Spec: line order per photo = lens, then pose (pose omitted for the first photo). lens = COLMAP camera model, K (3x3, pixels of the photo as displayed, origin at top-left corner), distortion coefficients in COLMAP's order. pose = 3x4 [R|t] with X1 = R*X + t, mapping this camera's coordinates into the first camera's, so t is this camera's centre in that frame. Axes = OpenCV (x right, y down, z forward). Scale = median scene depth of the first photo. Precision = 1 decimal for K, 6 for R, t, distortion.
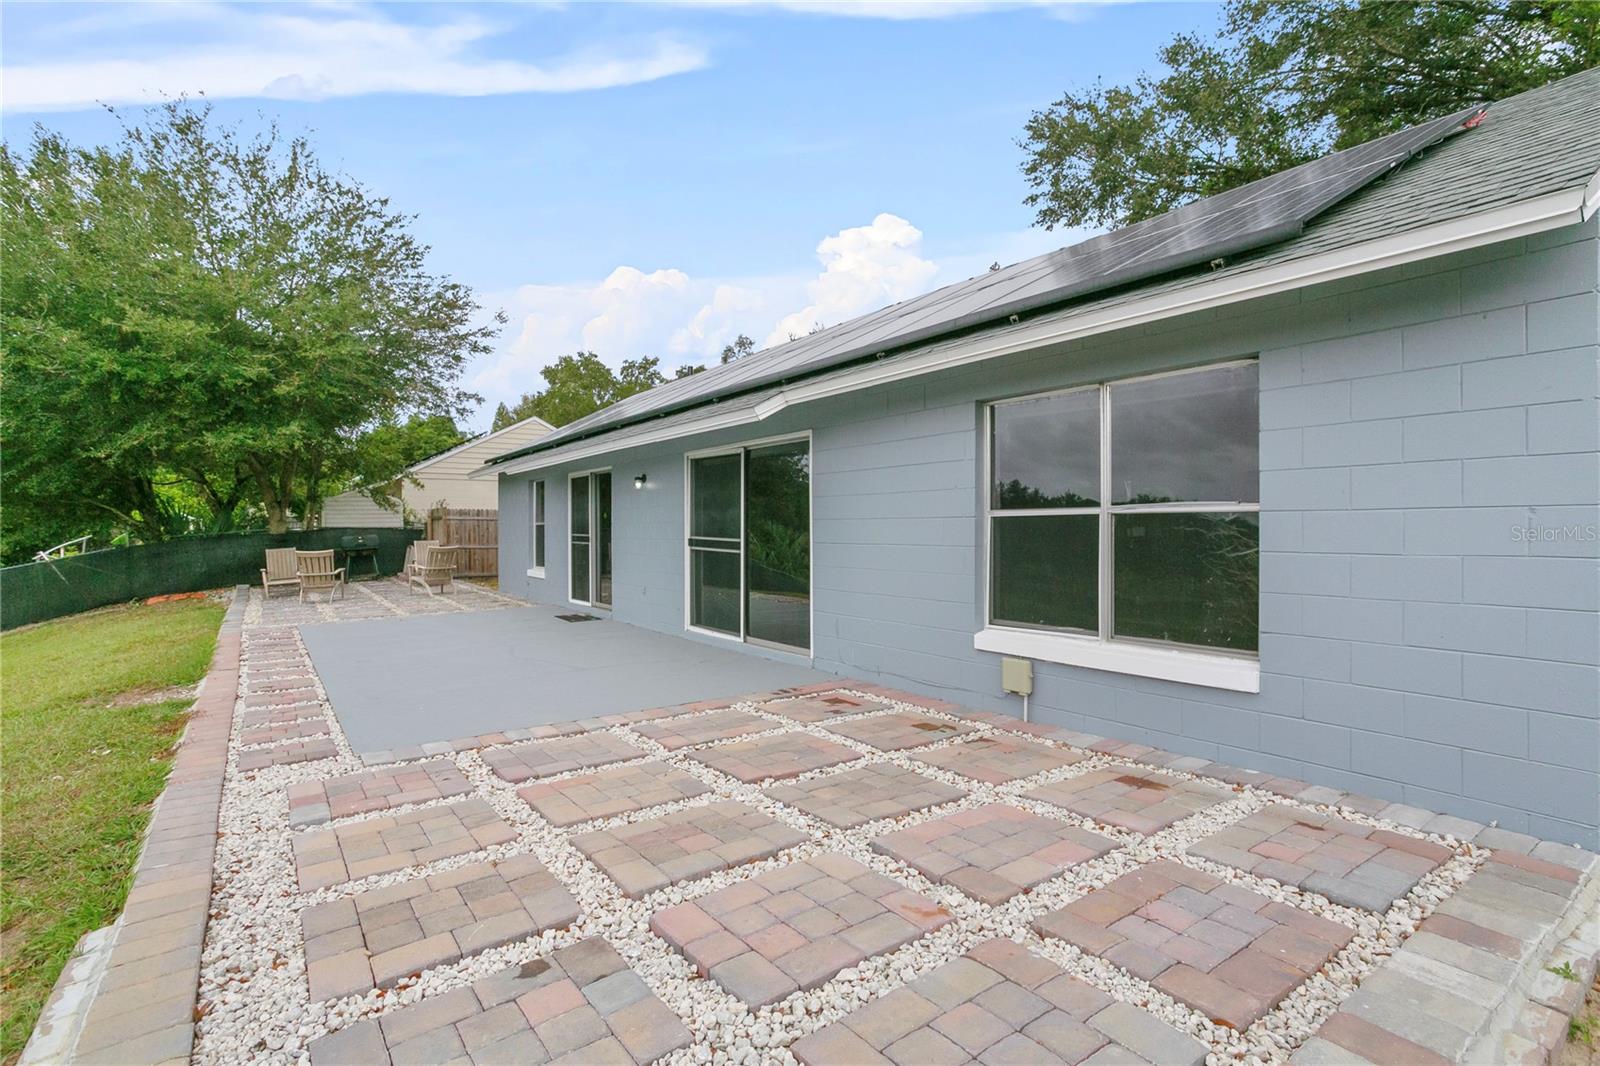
lens RADIAL K [[768.0, 0, 805.2], [0, 768.0, 527.8], [0, 0, 1]] dist [-0.013357, 0.001829]
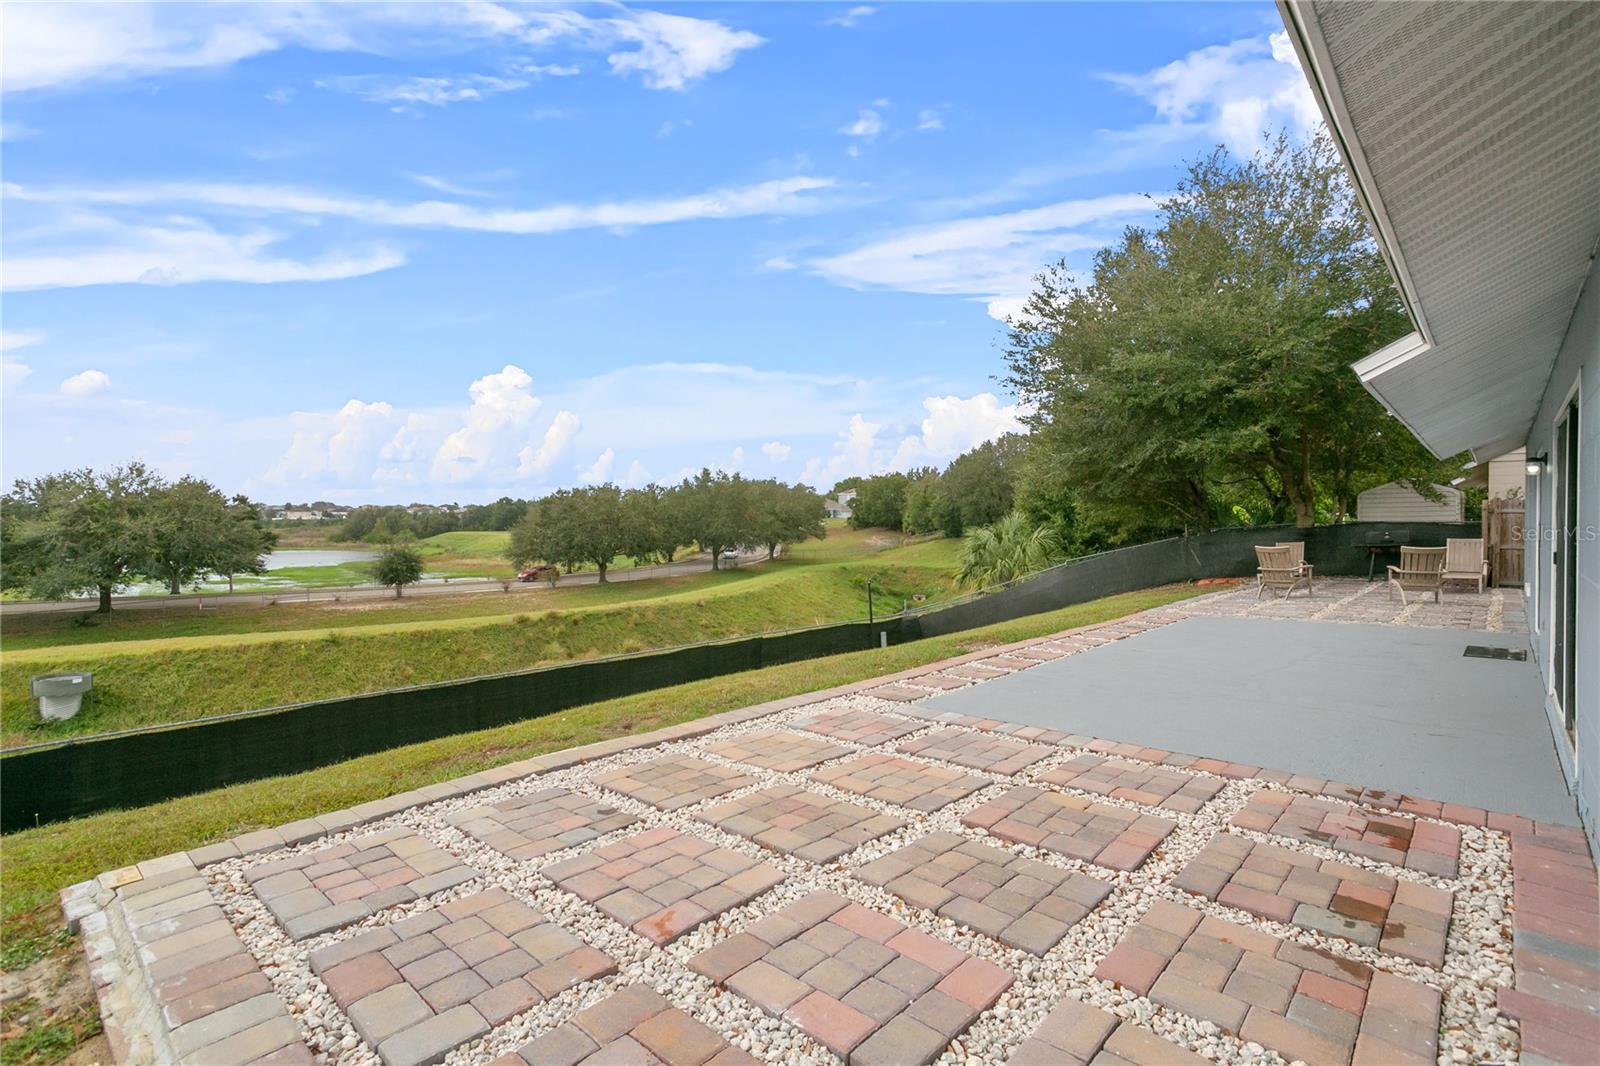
lens RADIAL K [[768.0, 0, 805.3], [0, 768.0, 538.4], [0, 0, 1]] dist [-0.013357, 0.001829]
pose [[0.216308, 0.028524, -0.975908, 0.632666], [0.000090, 0.999573, 0.029235, -0.030652], [0.976325, -0.006412, 0.216213, 0.502776]]
